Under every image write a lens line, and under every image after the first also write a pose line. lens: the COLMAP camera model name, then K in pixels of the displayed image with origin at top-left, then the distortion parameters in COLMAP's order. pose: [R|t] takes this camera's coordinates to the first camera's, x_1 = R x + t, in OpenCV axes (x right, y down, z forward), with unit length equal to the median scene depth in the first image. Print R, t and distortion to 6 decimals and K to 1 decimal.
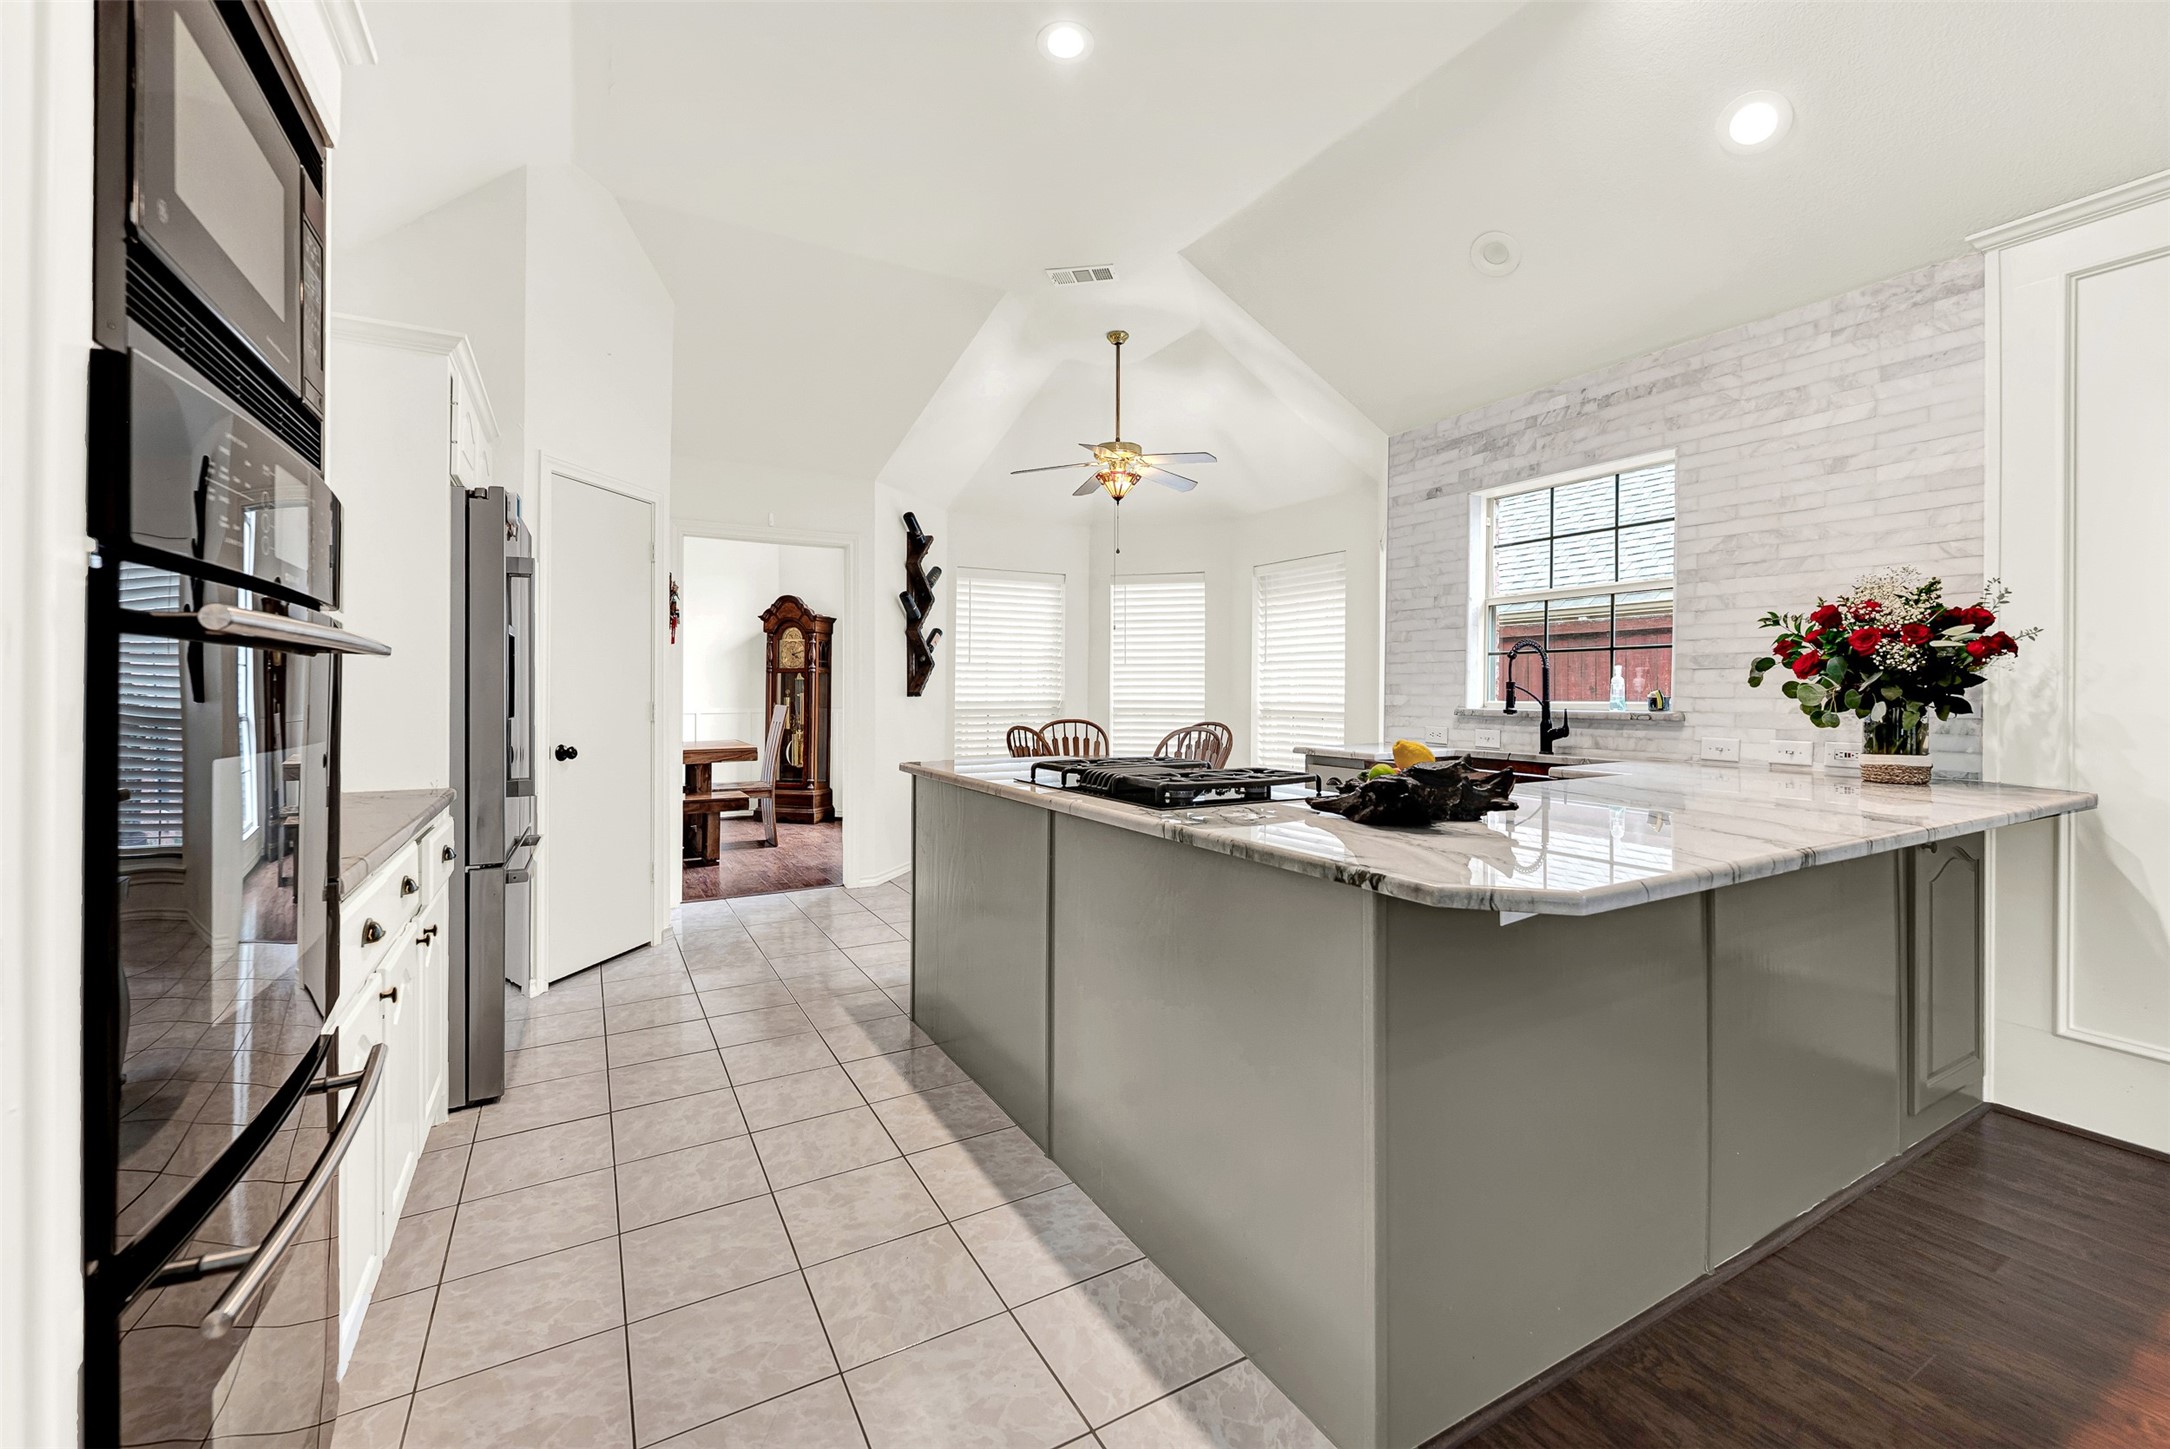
lens RADIAL K [[890.4, 0, 1089.8], [0, 890.4, 698.2], [0, 0, 1]] dist [0.002603, 0.000039]
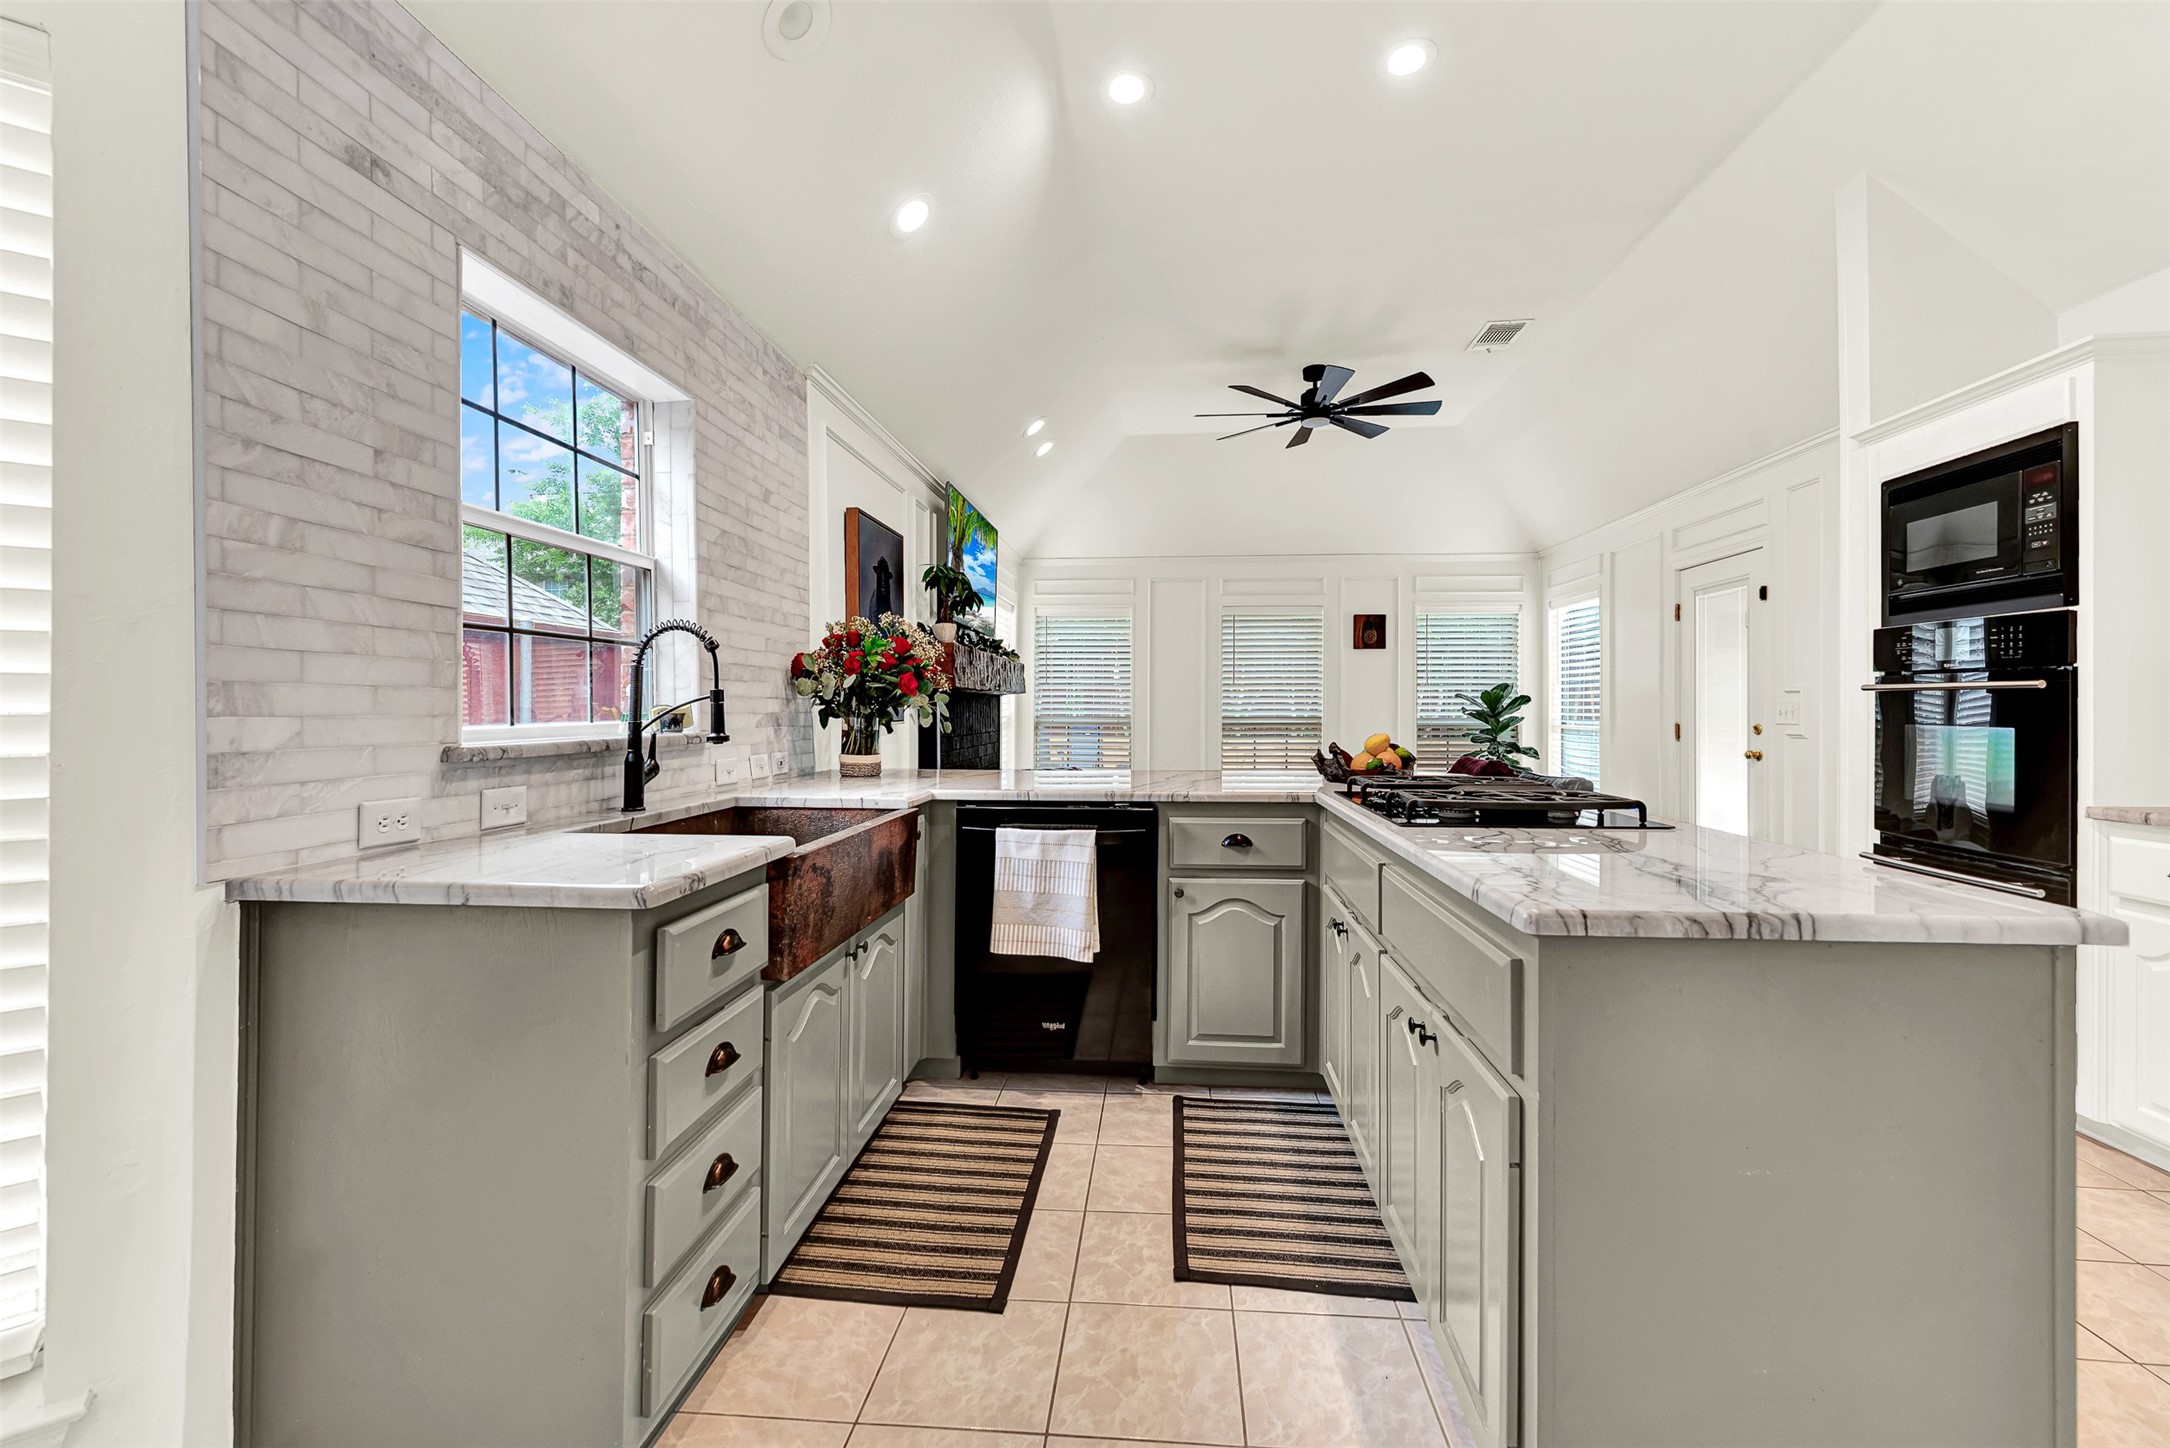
lens RADIAL K [[890.4, 0, 1089.8], [0, 890.4, 697.7], [0, 0, 1]] dist [0.002603, 0.000039]
pose [[-0.820848, 0.005539, 0.571119, -0.063963], [0.004726, 0.999985, -0.002907, -0.008215], [-0.571127, 0.000313, -0.820862, 1.104765]]
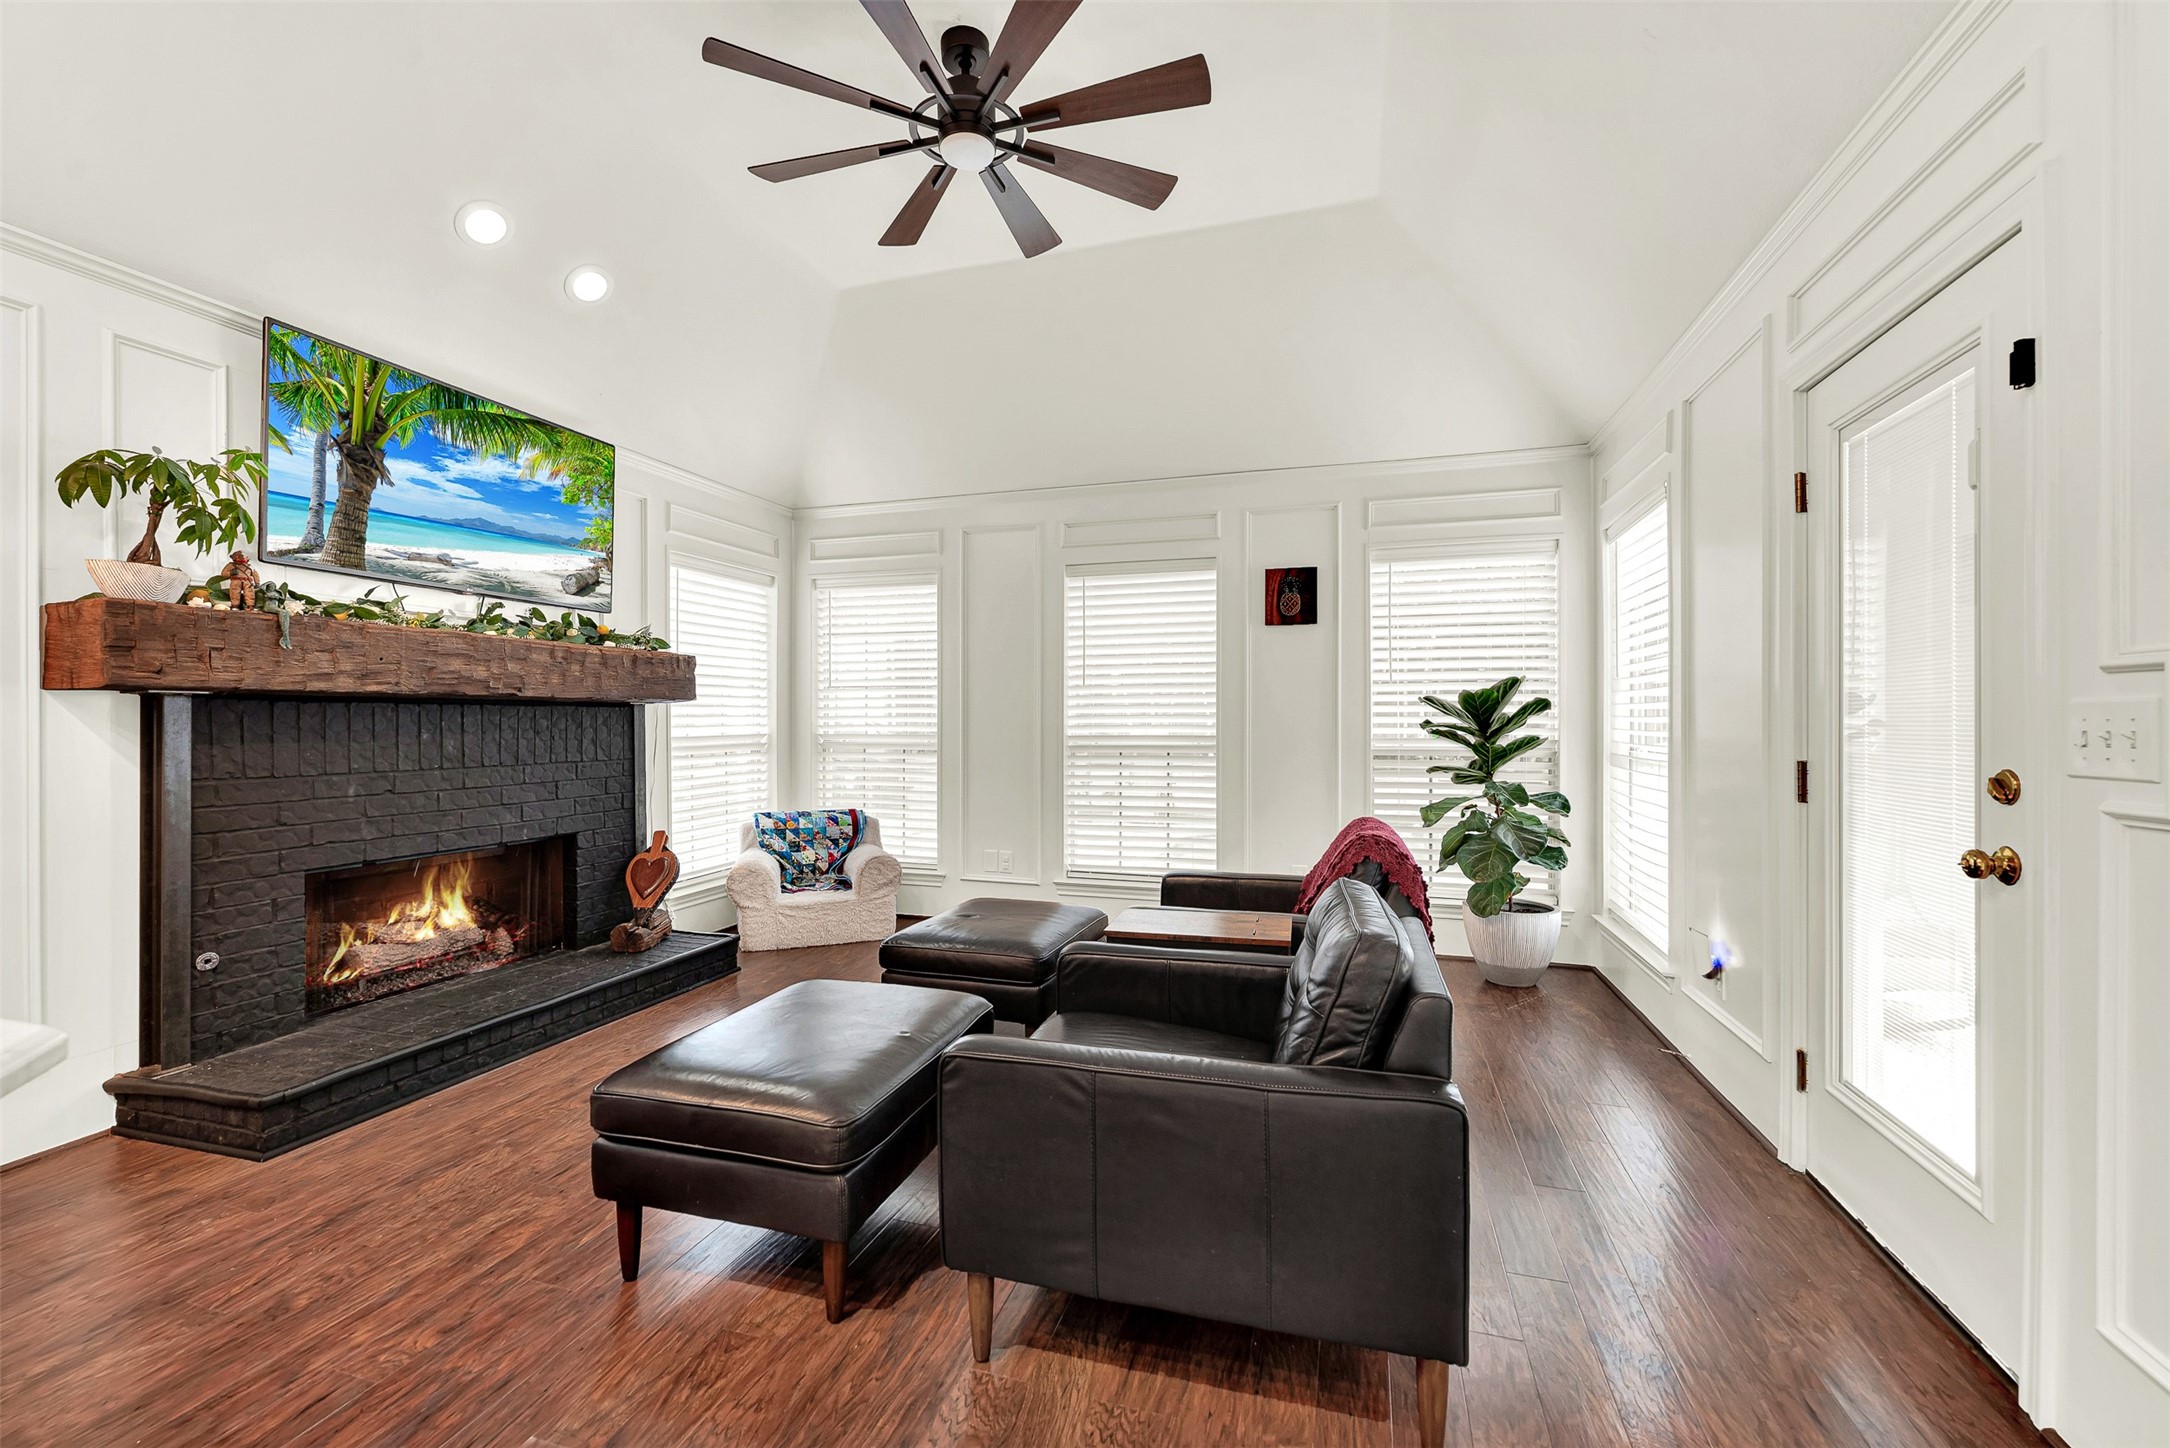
lens RADIAL K [[875.9, 0, 1088.6], [0, 875.9, 718.1], [0, 0, 1]] dist [-0.001185, -0.000065]
pose [[-0.682944, 0.001509, 0.730470, -0.117968], [0.008850, 0.999942, 0.006208, -0.003240], [-0.730418, 0.010705, -0.682917, 0.236960]]
